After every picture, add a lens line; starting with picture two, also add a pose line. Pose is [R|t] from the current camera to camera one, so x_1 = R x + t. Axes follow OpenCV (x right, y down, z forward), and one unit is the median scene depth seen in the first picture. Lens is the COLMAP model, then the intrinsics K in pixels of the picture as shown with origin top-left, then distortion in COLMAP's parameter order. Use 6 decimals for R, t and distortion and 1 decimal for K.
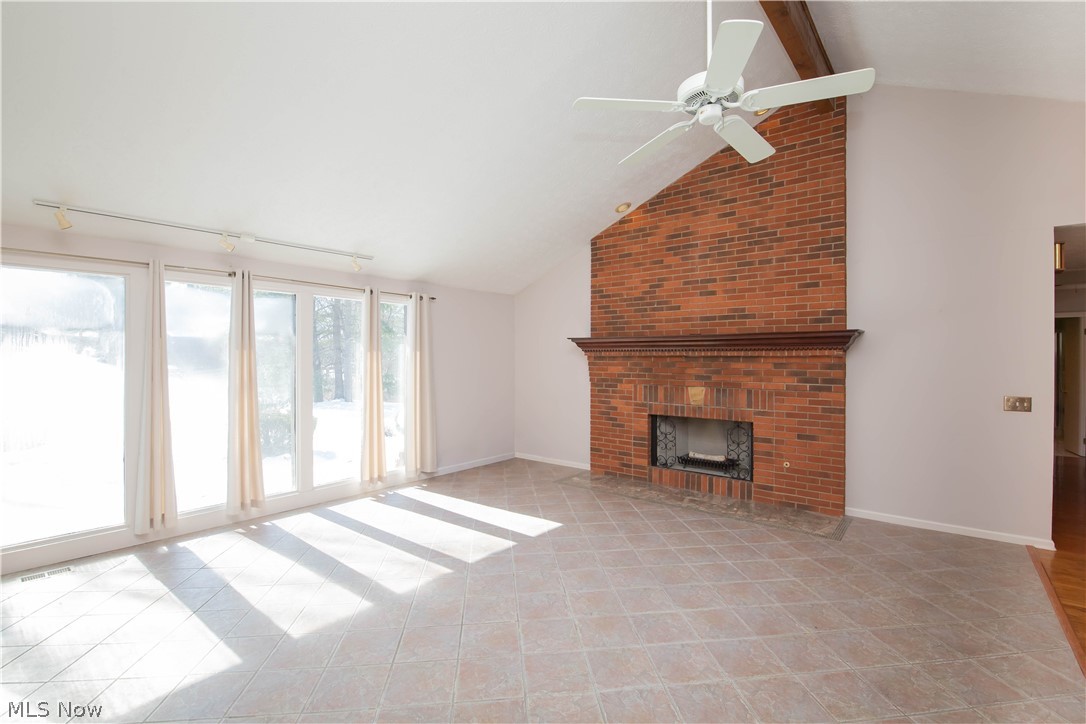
lens RADIAL K [[490.0, 0, 544.3], [0, 490.0, 359.4], [0, 0, 1]] dist [-0.003015, -0.011563]
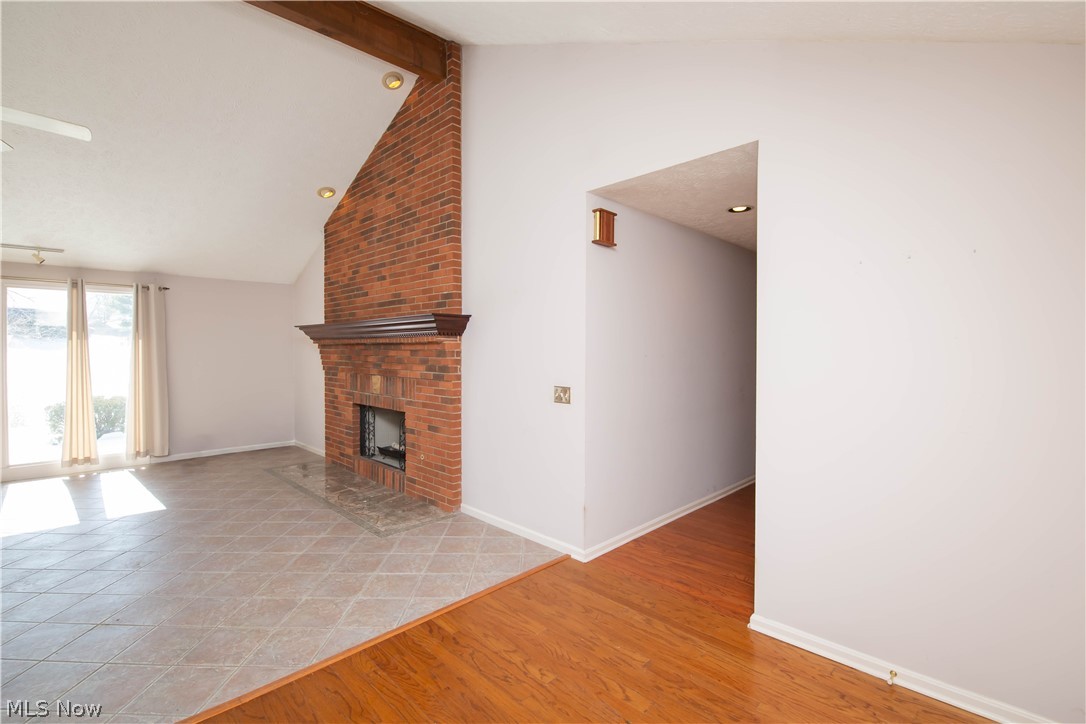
lens RADIAL K [[490.0, 0, 544.3], [0, 490.0, 359.4], [0, 0, 1]] dist [-0.003015, -0.011563]
pose [[0.994531, 0.002585, -0.104412, 0.787723], [-0.001038, 0.999889, 0.014870, 0.010333], [0.104439, -0.014680, 0.994423, 0.075992]]
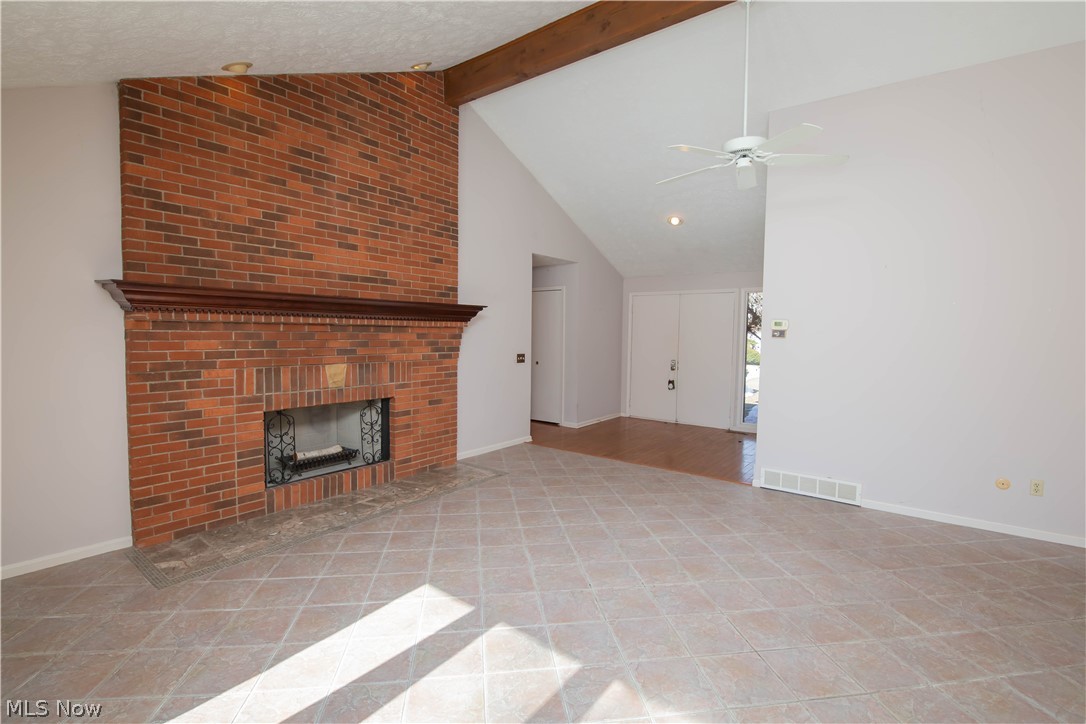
lens RADIAL K [[490.0, 0, 544.3], [0, 490.0, 359.4], [0, 0, 1]] dist [-0.003015, -0.011563]
pose [[-0.031935, -0.056762, 0.997877, -0.506398], [-0.009451, 0.998359, 0.056487, 0.001627], [-0.999445, -0.007627, -0.032419, 0.736529]]
